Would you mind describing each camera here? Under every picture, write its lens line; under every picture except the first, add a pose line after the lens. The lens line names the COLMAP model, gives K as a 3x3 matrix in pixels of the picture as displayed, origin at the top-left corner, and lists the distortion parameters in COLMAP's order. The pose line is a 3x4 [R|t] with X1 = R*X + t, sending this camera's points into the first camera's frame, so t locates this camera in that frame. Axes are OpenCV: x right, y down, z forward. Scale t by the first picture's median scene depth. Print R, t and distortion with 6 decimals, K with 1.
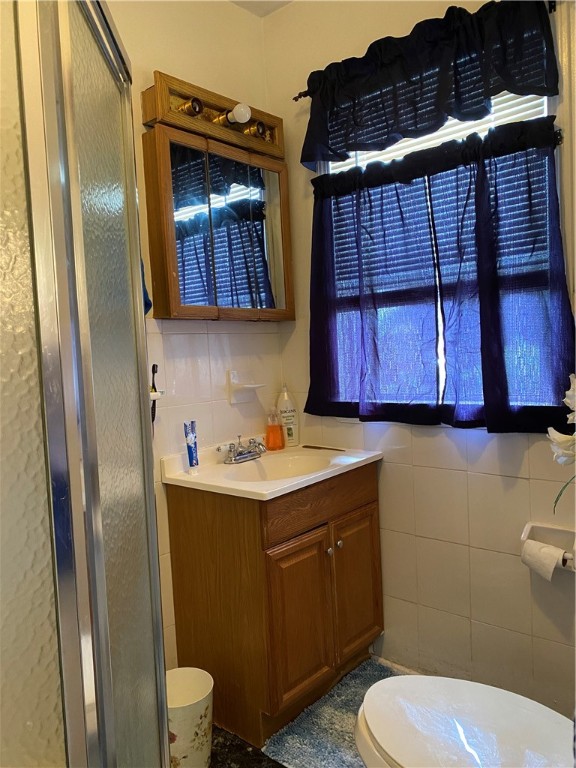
lens RADIAL K [[582.0, 0, 290.4], [0, 582.0, 383.5], [0, 0, 1]] dist [0.003404, -0.002746]
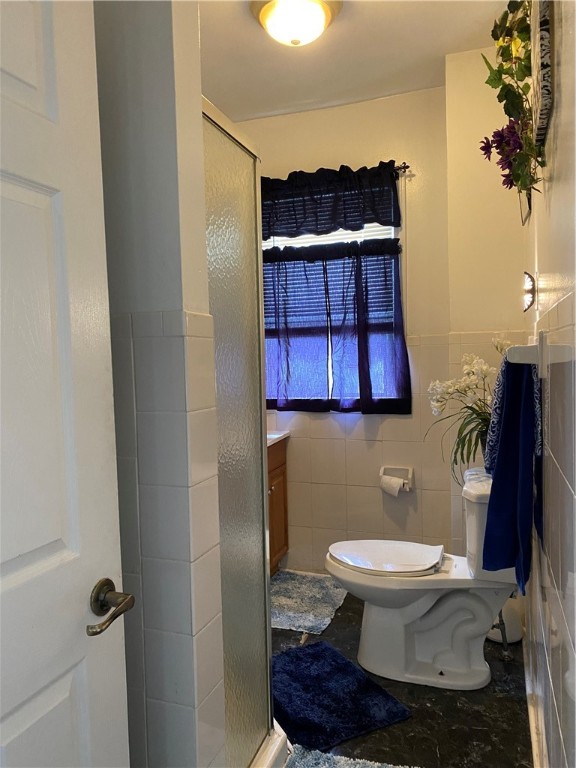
lens RADIAL K [[582.0, 0, 286.2], [0, 582.0, 383.5], [0, 0, 1]] dist [0.003404, -0.002746]
pose [[0.930079, 0.005884, 0.367312, -0.464458], [0.001412, 0.999807, -0.019592, 0.024781], [-0.367356, 0.018740, 0.929892, -0.476996]]
